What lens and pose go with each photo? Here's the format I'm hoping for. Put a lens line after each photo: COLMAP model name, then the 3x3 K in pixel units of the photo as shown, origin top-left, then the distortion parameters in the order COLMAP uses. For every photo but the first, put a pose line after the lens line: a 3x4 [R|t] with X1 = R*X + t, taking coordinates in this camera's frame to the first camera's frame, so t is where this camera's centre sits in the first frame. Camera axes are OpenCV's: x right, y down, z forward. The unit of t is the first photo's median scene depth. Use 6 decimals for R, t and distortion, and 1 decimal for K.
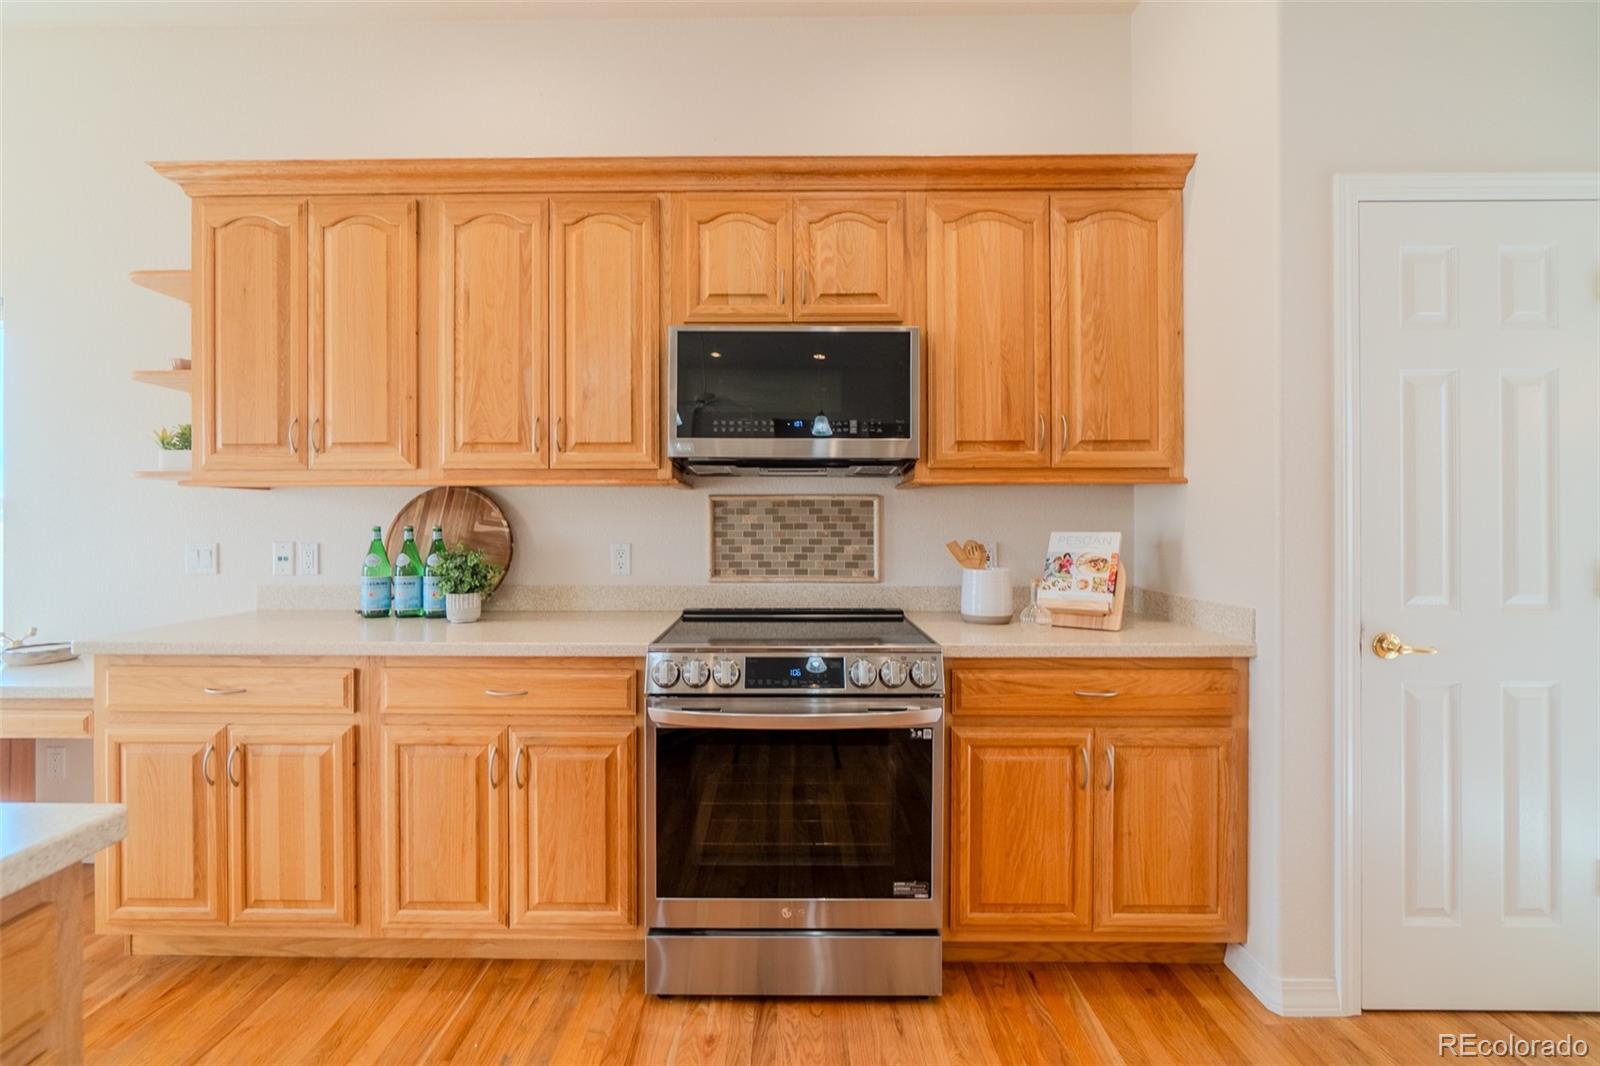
lens RADIAL K [[686.8, 0, 786.5], [0, 686.8, 524.3], [0, 0, 1]] dist [-0.009470, -0.000022]
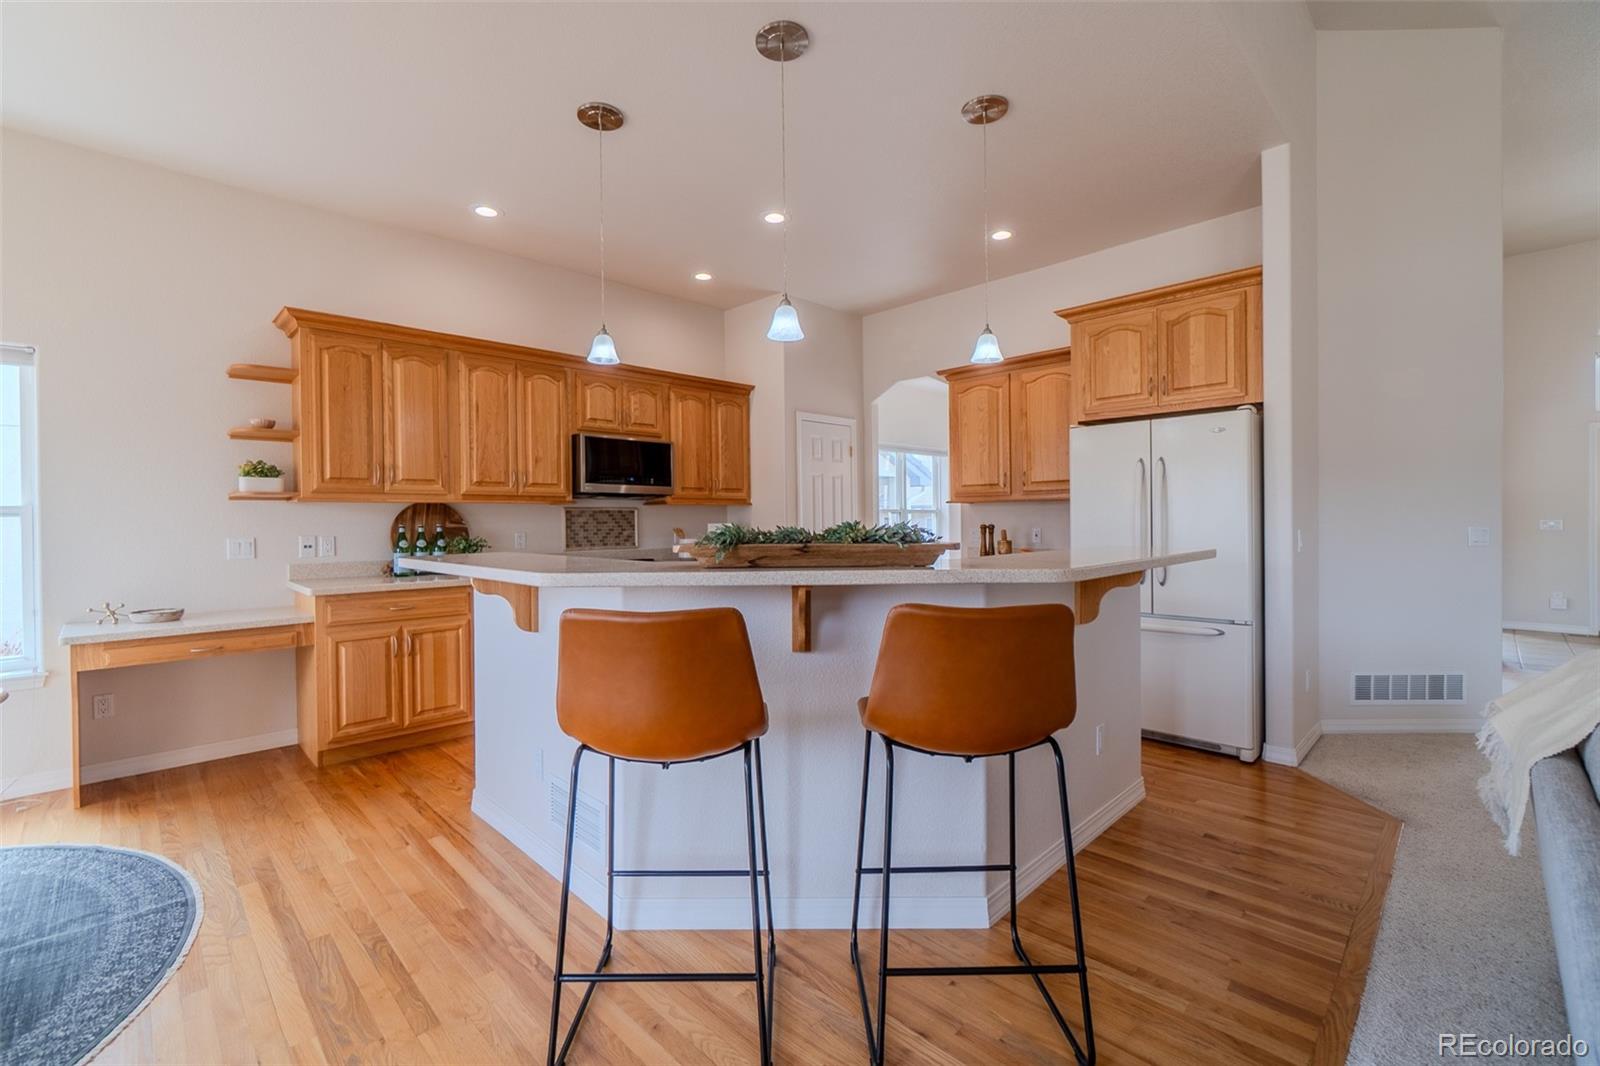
lens RADIAL K [[686.8, 0, 786.5], [0, 686.8, 524.3], [0, 0, 1]] dist [-0.009470, -0.000022]
pose [[0.709913, -0.011286, 0.704199, -1.221429], [0.009678, 0.999934, 0.006269, 0.000216], [-0.704223, 0.002365, 0.709975, -1.017315]]
